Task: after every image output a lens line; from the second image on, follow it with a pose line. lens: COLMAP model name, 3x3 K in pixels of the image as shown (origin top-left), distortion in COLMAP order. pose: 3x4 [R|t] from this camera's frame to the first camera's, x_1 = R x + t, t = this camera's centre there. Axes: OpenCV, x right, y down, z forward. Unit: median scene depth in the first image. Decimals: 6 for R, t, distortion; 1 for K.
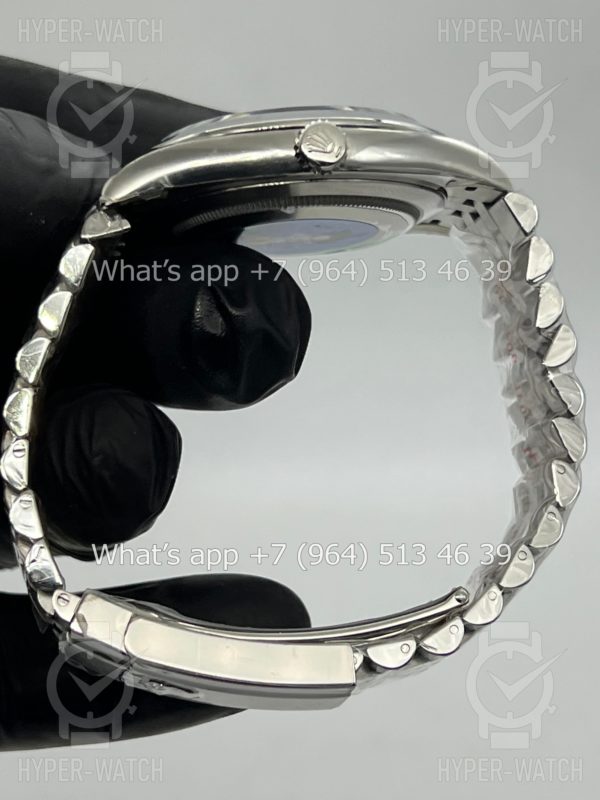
lens RADIAL K [[1834.2, 0, 300.3], [0, 1834.2, 400.4], [0, 0, 1]] dist [0.172331, 0.000000]
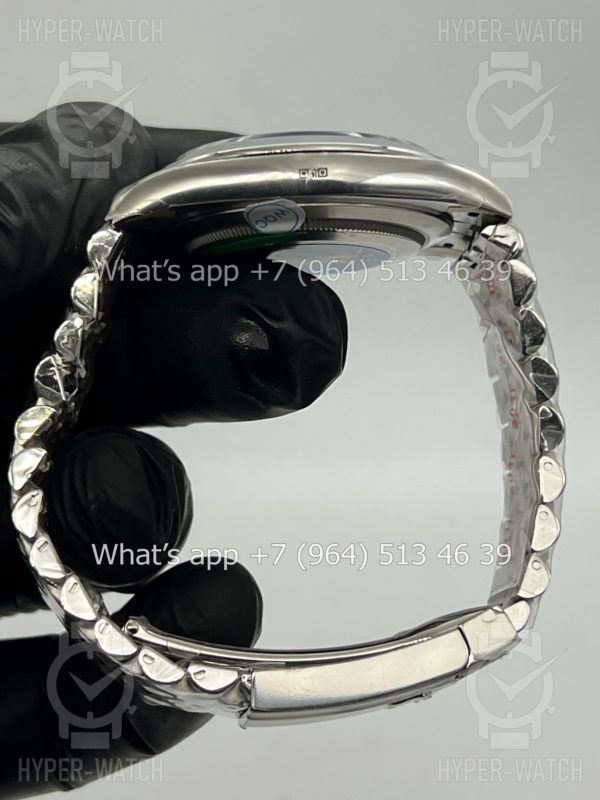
lens RADIAL K [[1834.2, 0, 300.3], [0, 1834.2, 399.5], [0, 0, 1]] dist [0.172331, 0.000000]
pose [[0.892011, -0.026434, 0.451240, -0.467892], [0.036700, 0.999228, -0.014014, 0.002754], [-0.450521, 0.029061, 0.892293, 0.099385]]
